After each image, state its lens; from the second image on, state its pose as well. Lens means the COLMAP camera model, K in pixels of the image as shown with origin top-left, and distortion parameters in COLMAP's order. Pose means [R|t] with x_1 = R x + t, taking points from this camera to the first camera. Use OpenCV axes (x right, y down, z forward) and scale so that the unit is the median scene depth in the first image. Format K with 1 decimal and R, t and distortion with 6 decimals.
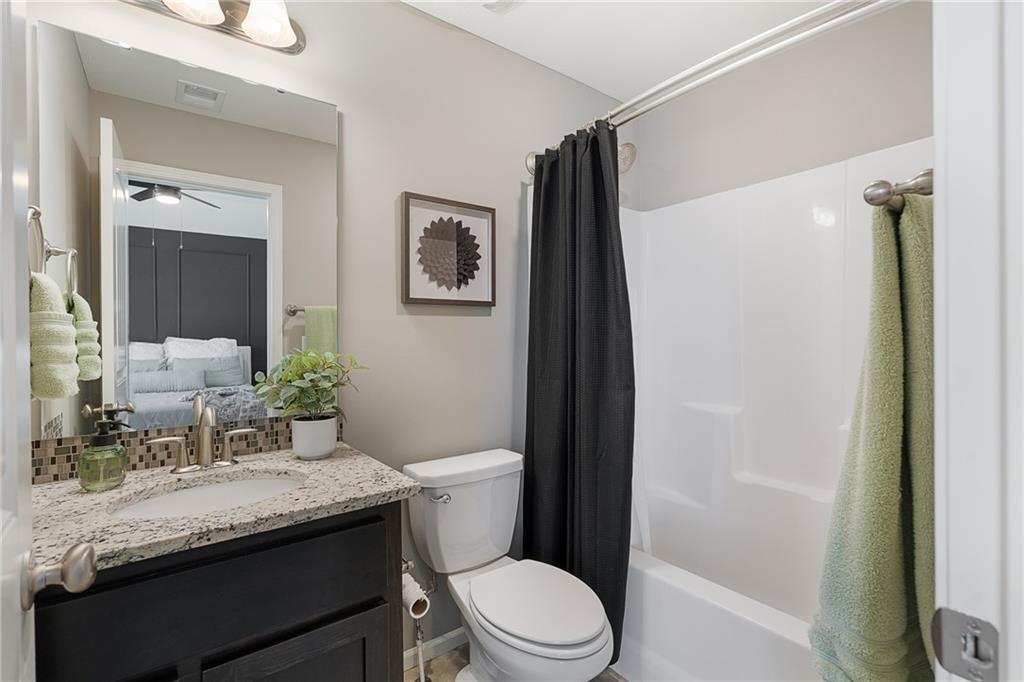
lens RADIAL K [[481.4, 0, 513.7], [0, 481.4, 340.3], [0, 0, 1]] dist [0.002864, 0.001296]
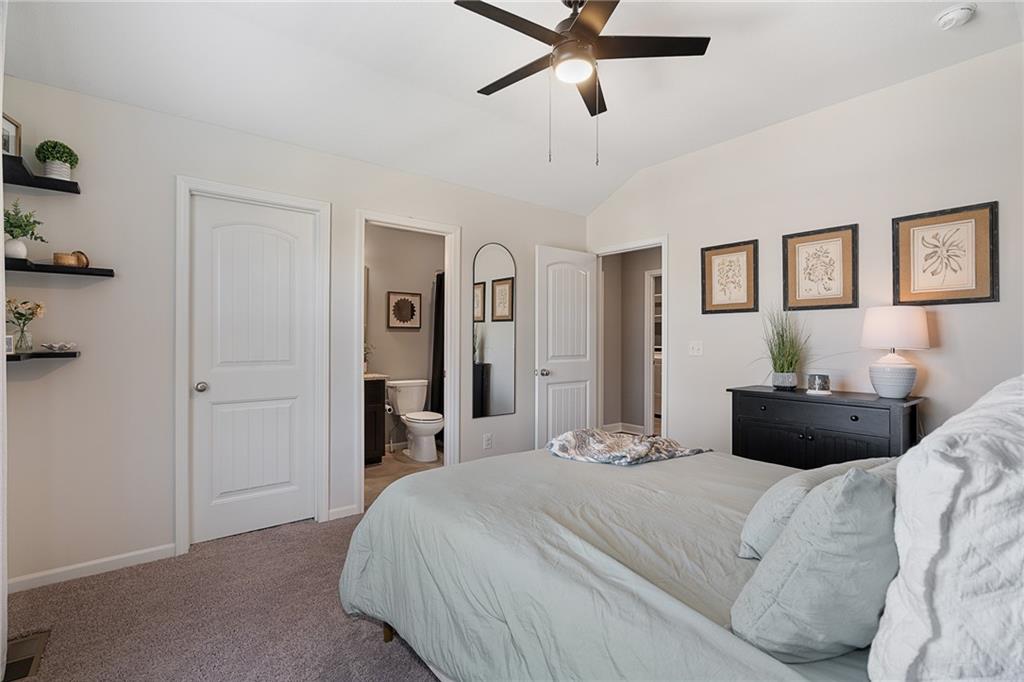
lens RADIAL K [[481.4, 0, 510.4], [0, 481.4, 335.6], [0, 0, 1]] dist [0.002864, 0.001296]
pose [[0.999851, 0.012020, 0.012377, 0.483343], [-0.011894, 0.999877, -0.010232, -0.009958], [-0.012499, 0.010083, 0.999871, -1.937792]]
